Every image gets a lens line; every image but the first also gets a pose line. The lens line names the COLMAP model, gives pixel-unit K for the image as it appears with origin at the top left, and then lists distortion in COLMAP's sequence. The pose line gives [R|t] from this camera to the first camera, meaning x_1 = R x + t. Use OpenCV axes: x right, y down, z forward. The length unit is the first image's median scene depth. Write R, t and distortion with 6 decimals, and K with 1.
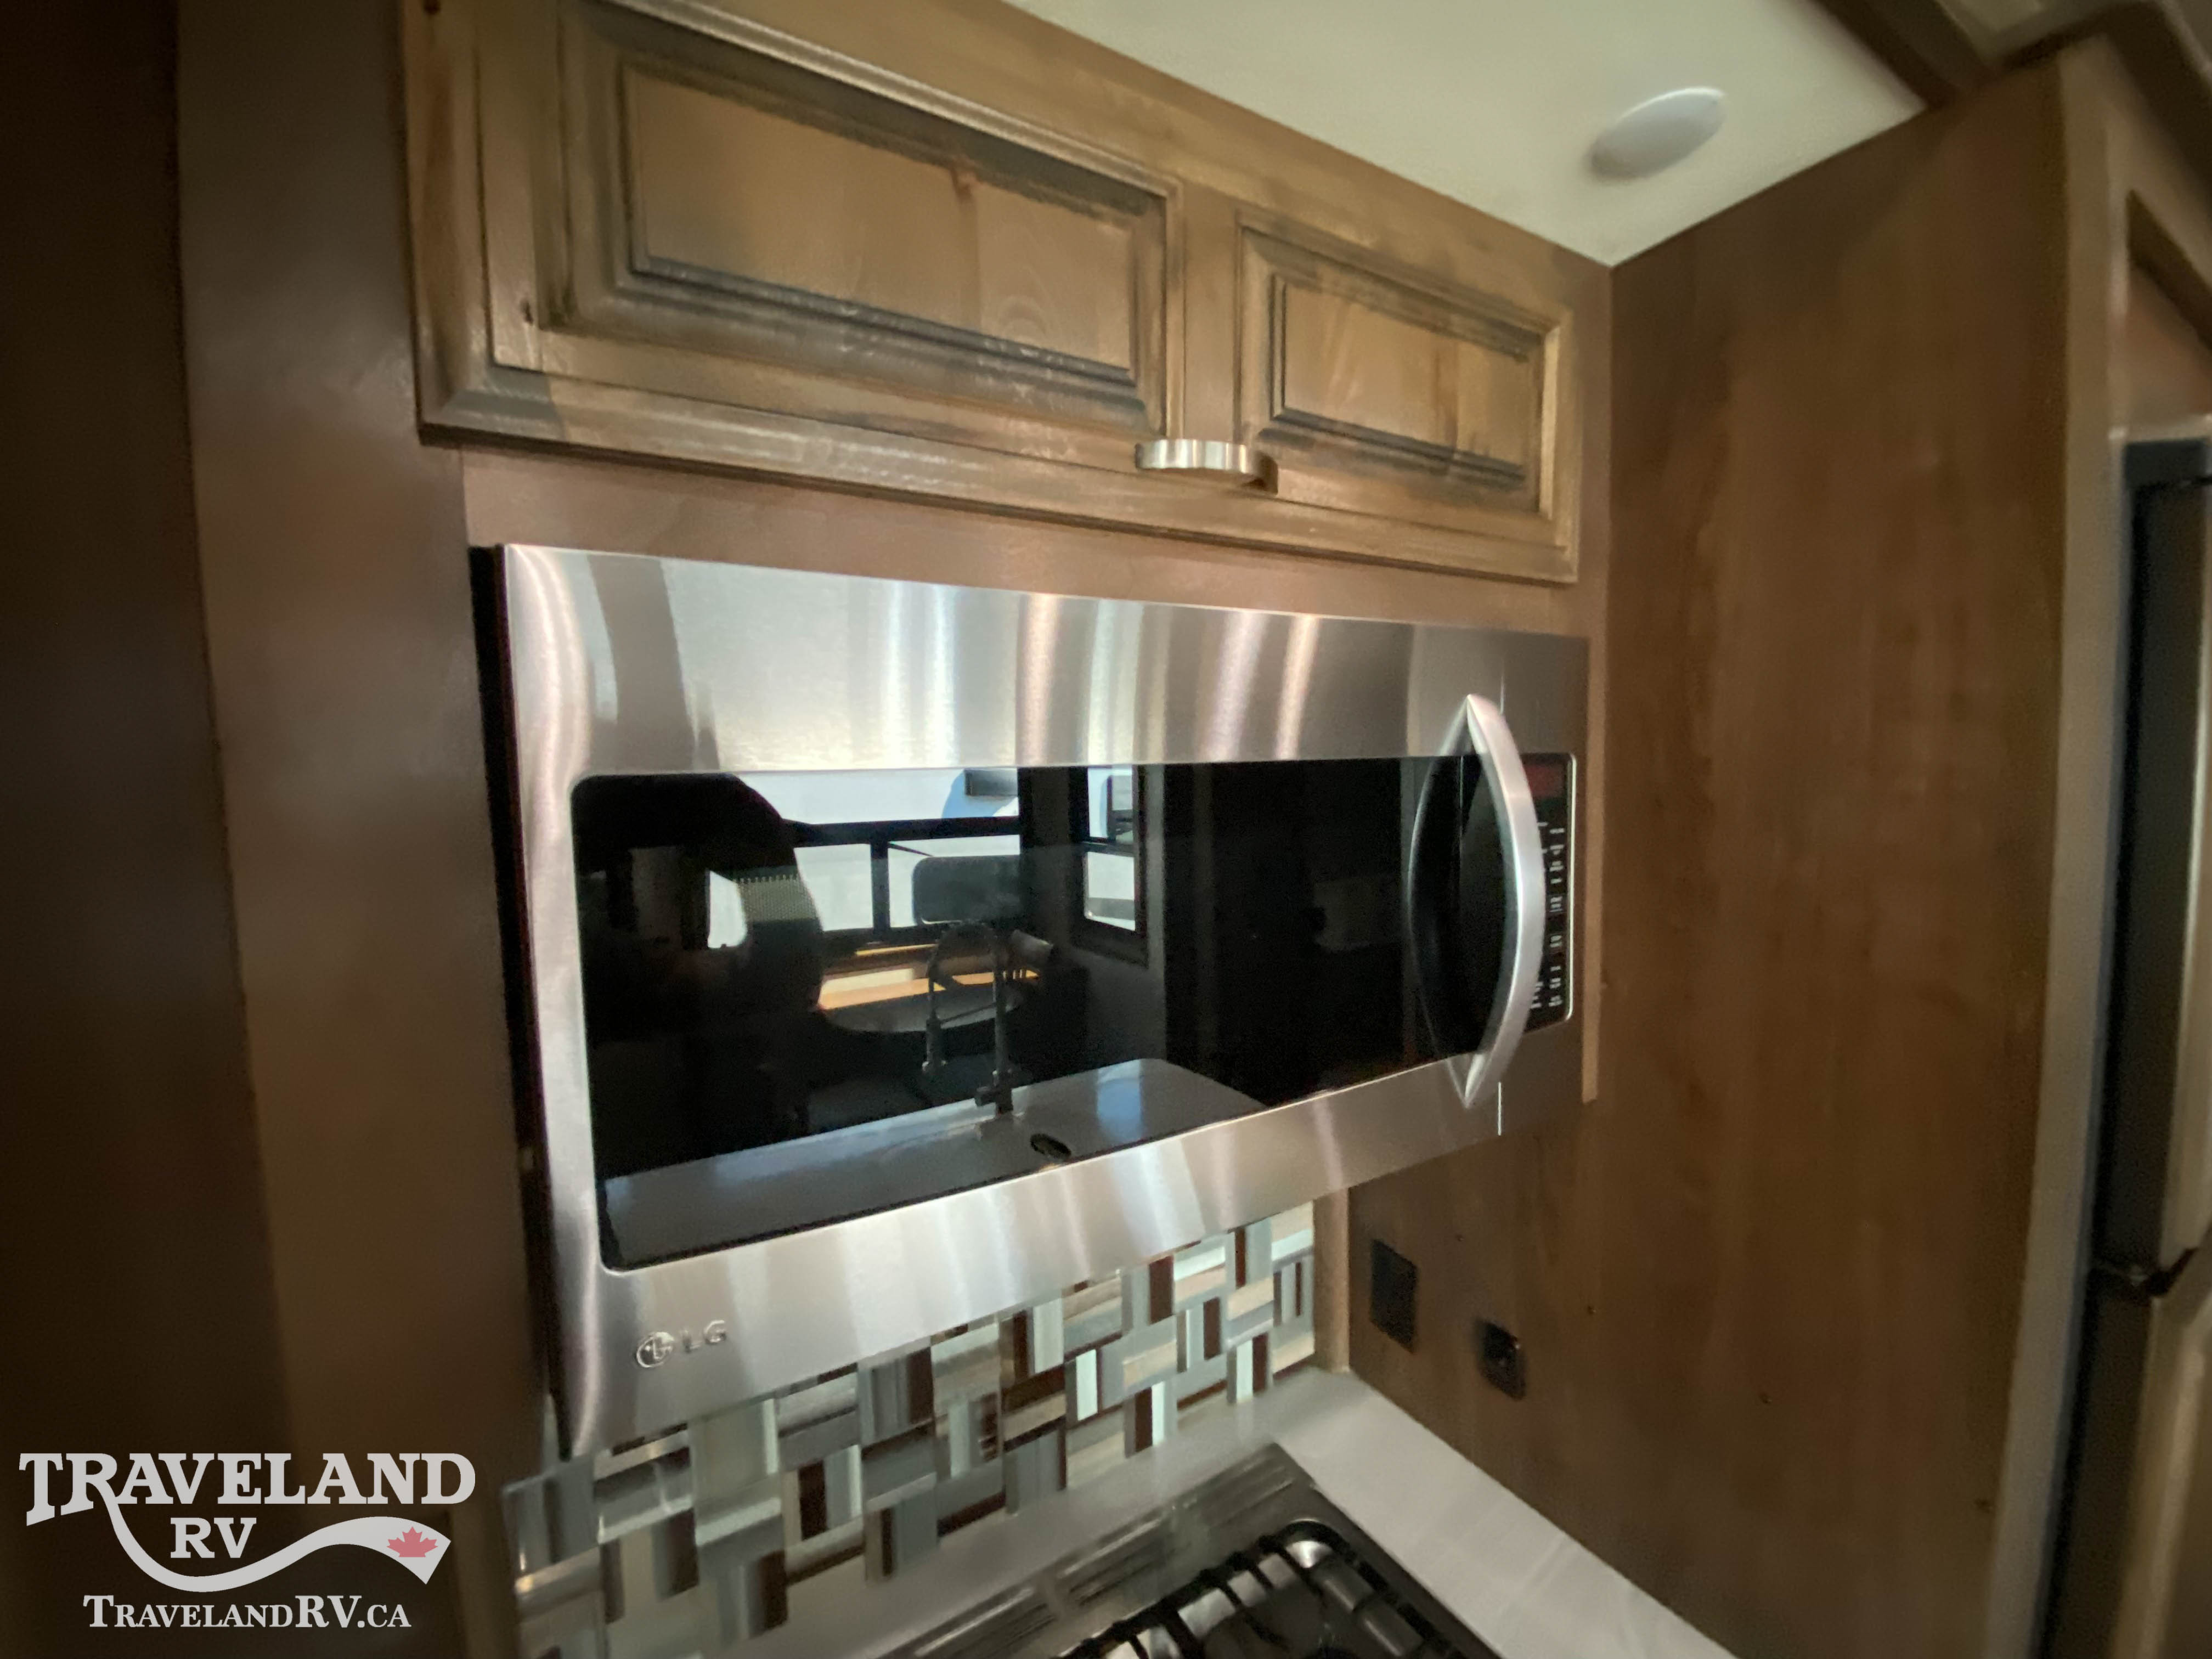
lens RADIAL K [[889.4, 0, 1109.1], [0, 889.4, 836.0], [0, 0, 1]] dist [-0.010633, -0.000680]
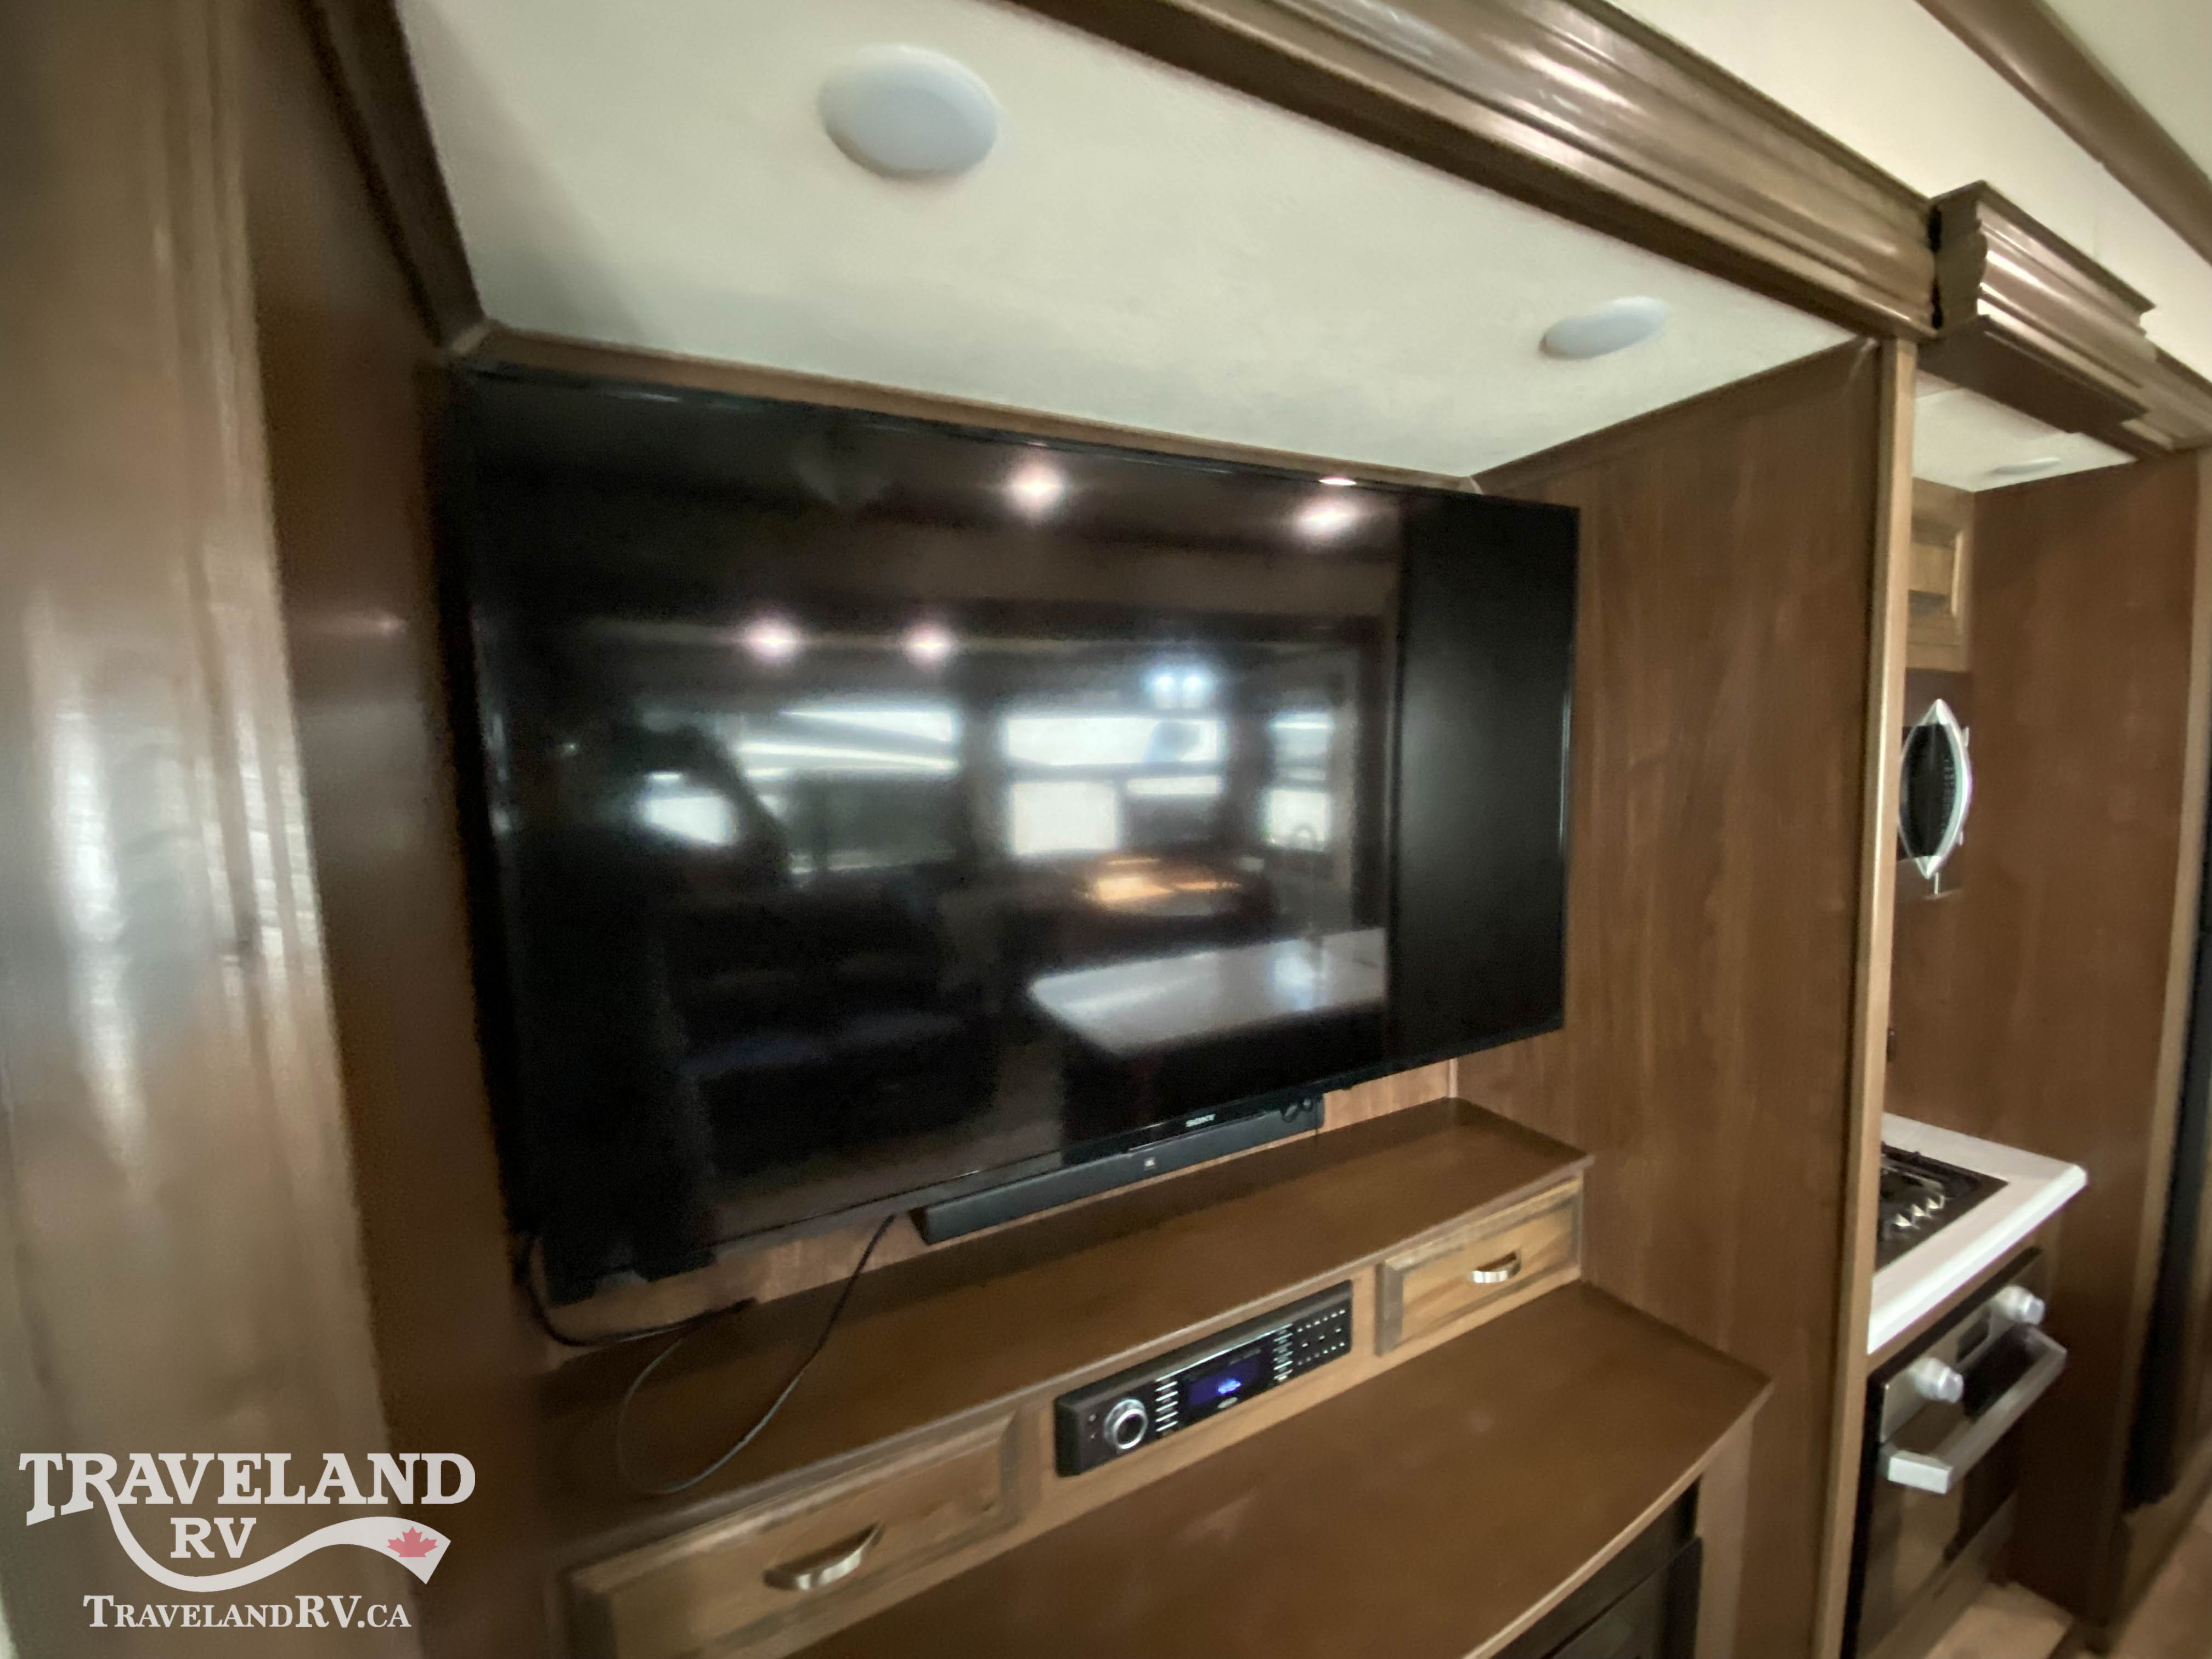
lens RADIAL K [[885.5, 0, 1109.7], [0, 885.5, 816.9], [0, 0, 1]] dist [0.005337, -0.013480]
pose [[0.998871, 0.009167, -0.046608, -1.189626], [-0.008786, 0.999926, 0.008376, 0.107180], [0.046681, -0.007957, 0.998878, -1.018054]]
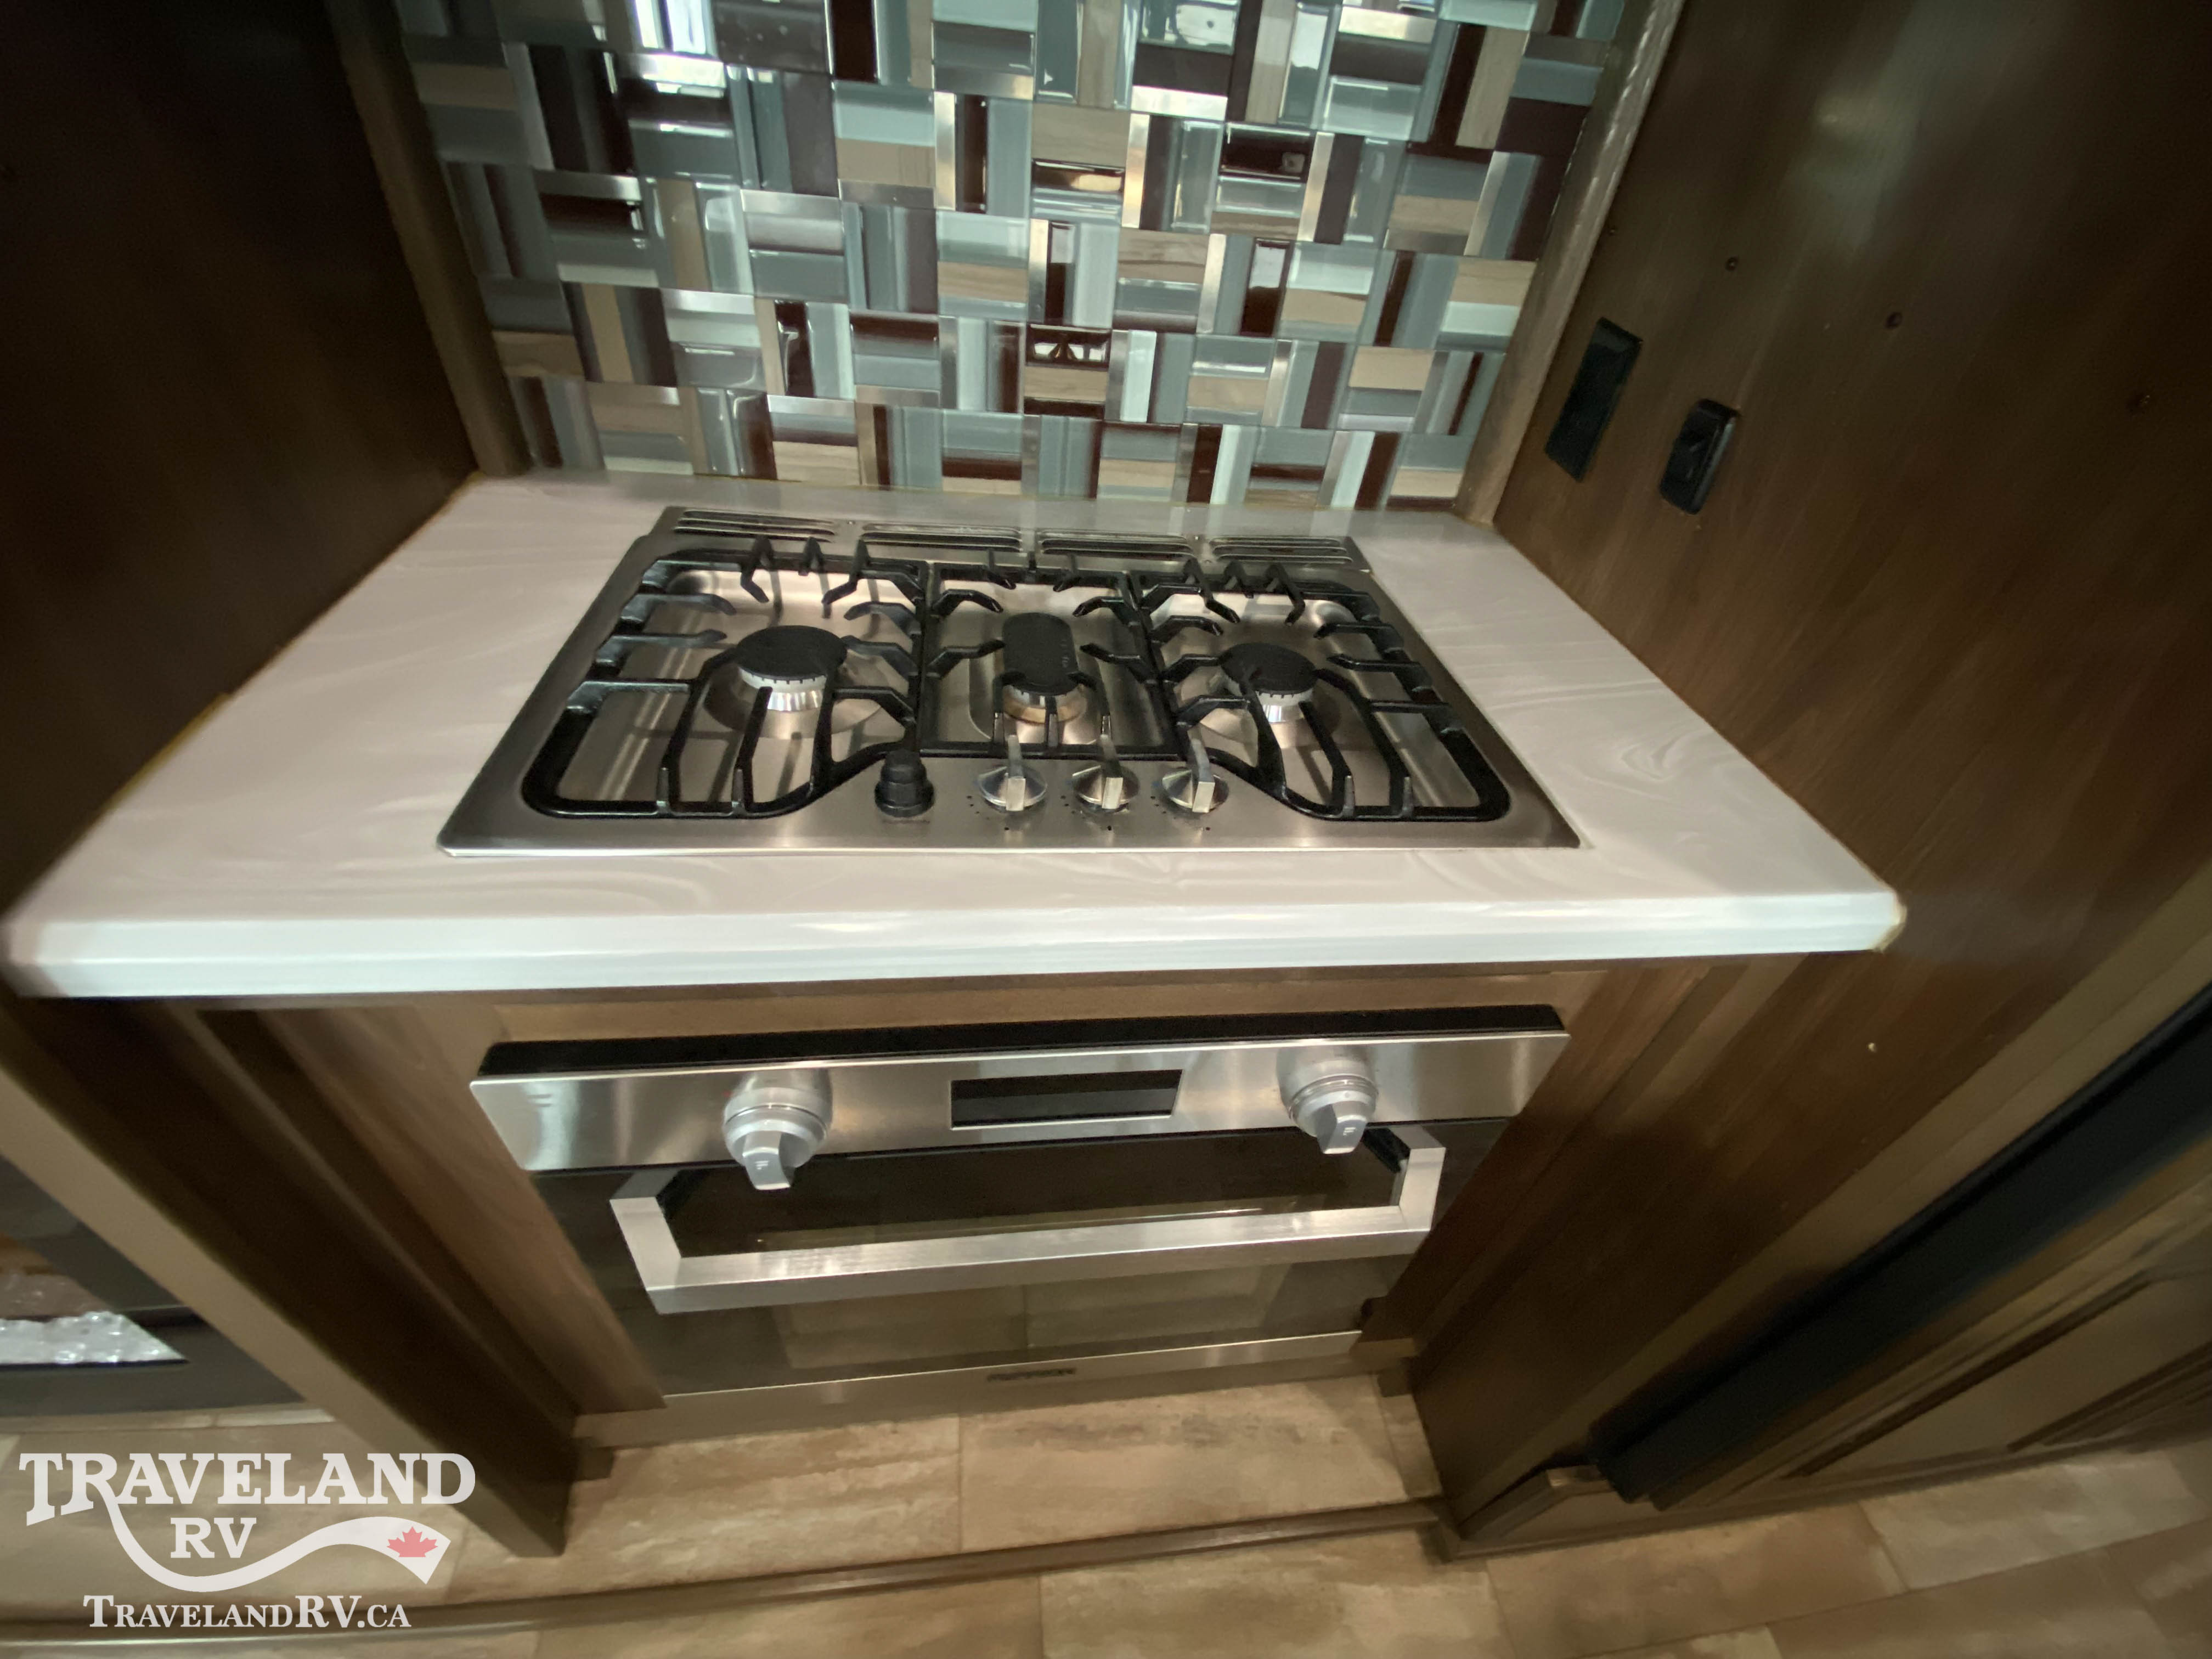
lens RADIAL K [[885.5, 0, 1106.5], [0, 885.5, 840.0], [0, 0, 1]] dist [0.005337, -0.013480]
pose [[0.905421, 0.348032, -0.243079, 0.315174], [-0.145661, 0.792538, 0.592171, 0.516498], [0.398744, -0.500756, 0.768275, 0.166927]]
